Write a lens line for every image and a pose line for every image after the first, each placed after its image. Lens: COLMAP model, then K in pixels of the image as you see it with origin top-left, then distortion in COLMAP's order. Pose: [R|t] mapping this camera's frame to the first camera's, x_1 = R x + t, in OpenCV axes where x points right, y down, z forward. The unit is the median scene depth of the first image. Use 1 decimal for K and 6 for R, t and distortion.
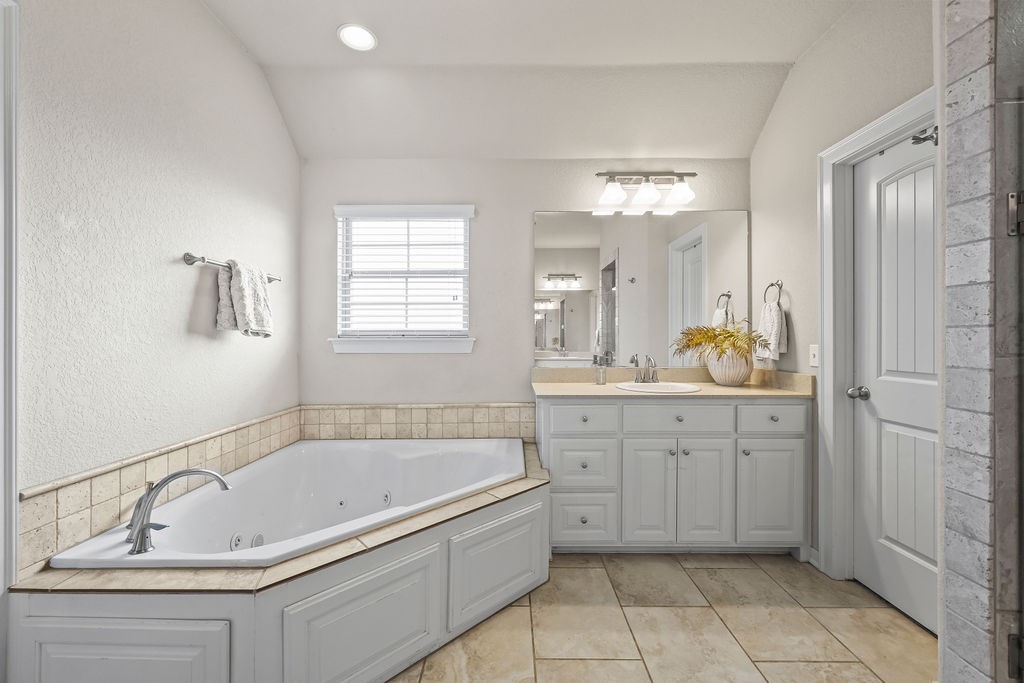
lens RADIAL K [[410.3, 0, 511.8], [0, 410.3, 338.0], [0, 0, 1]] dist [-0.004354, 0.000142]
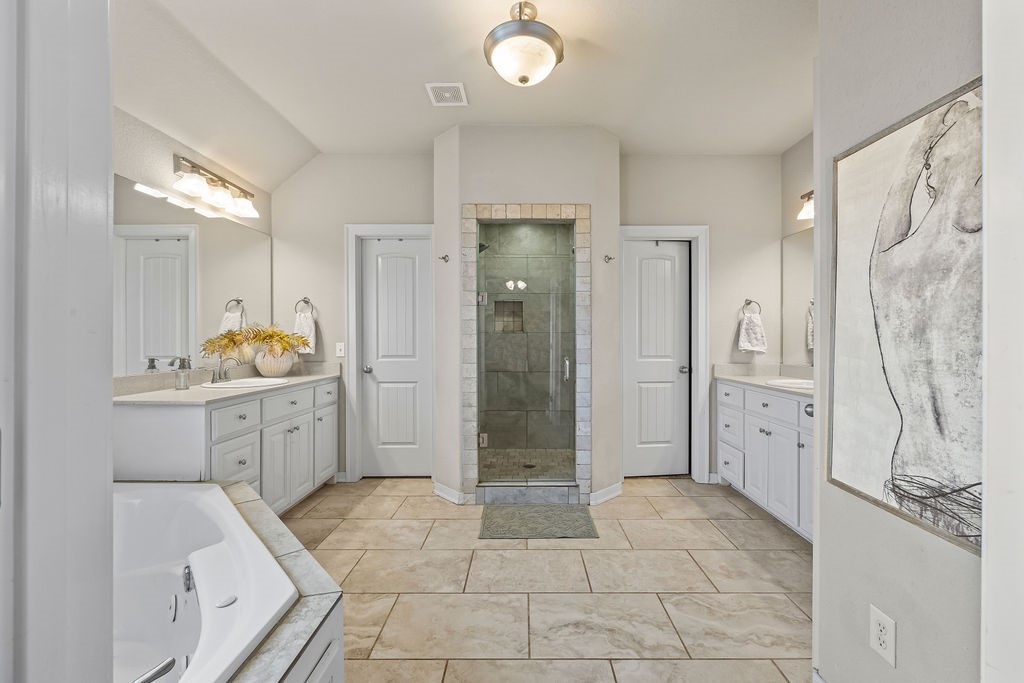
lens RADIAL K [[410.3, 0, 530.3], [0, 410.3, 341.1], [0, 0, 1]] dist [-0.004354, 0.000142]
pose [[-0.023973, -0.003201, 0.999707, -0.896251], [0.001601, 0.999993, 0.003241, 0.005362], [-0.999711, 0.001679, -0.023968, 0.316852]]
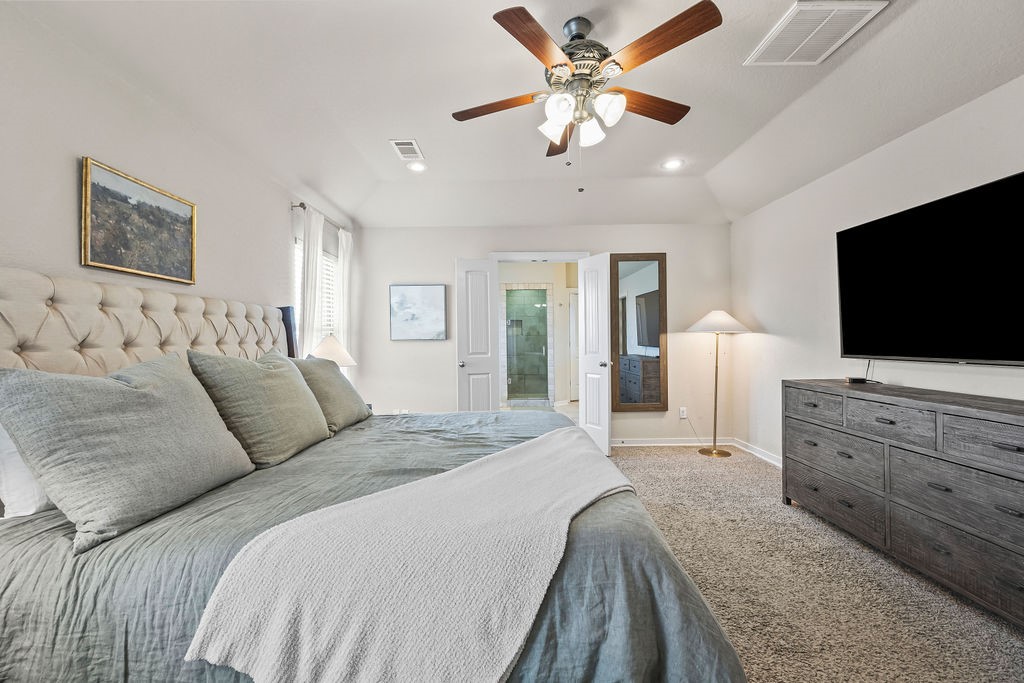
lens RADIAL K [[410.3, 0, 507.3], [0, 410.3, 332.9], [0, 0, 1]] dist [-0.004354, 0.000142]
pose [[-0.039967, 0.007666, 0.999172, -2.952921], [0.011824, 0.999904, -0.007199, -0.027707], [-0.999131, 0.011526, -0.040053, 0.604493]]
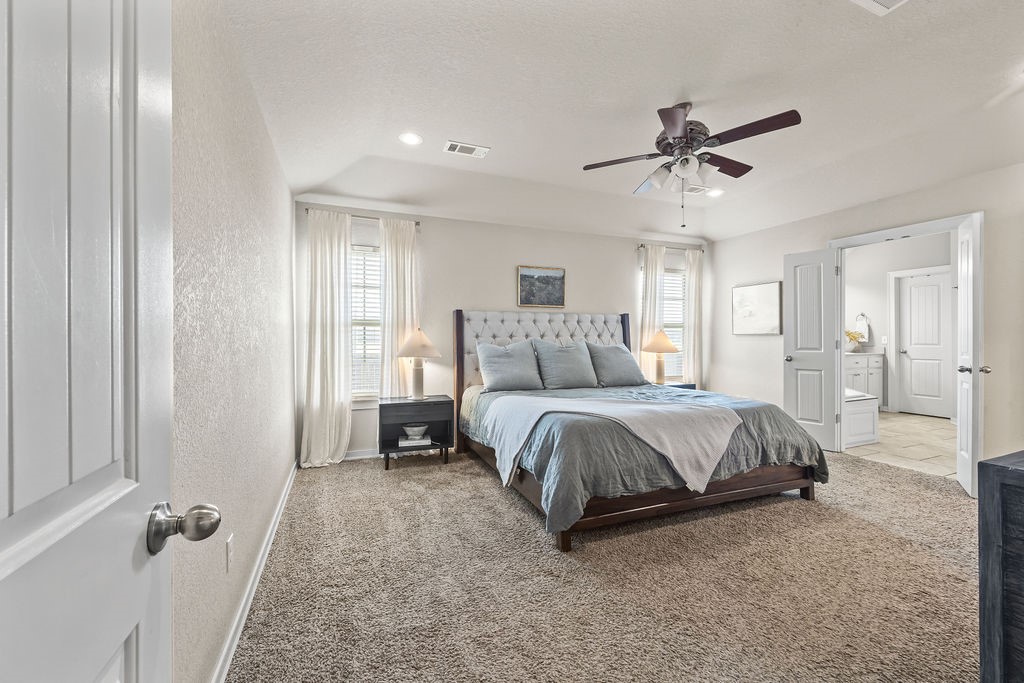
lens RADIAL K [[410.3, 0, 505.7], [0, 410.3, 336.7], [0, 0, 1]] dist [-0.004354, 0.000142]
pose [[0.918056, -0.012157, 0.396265, -3.048454], [0.010960, 0.999926, 0.005285, -0.027547], [-0.396300, -0.000509, 0.918121, -0.646118]]
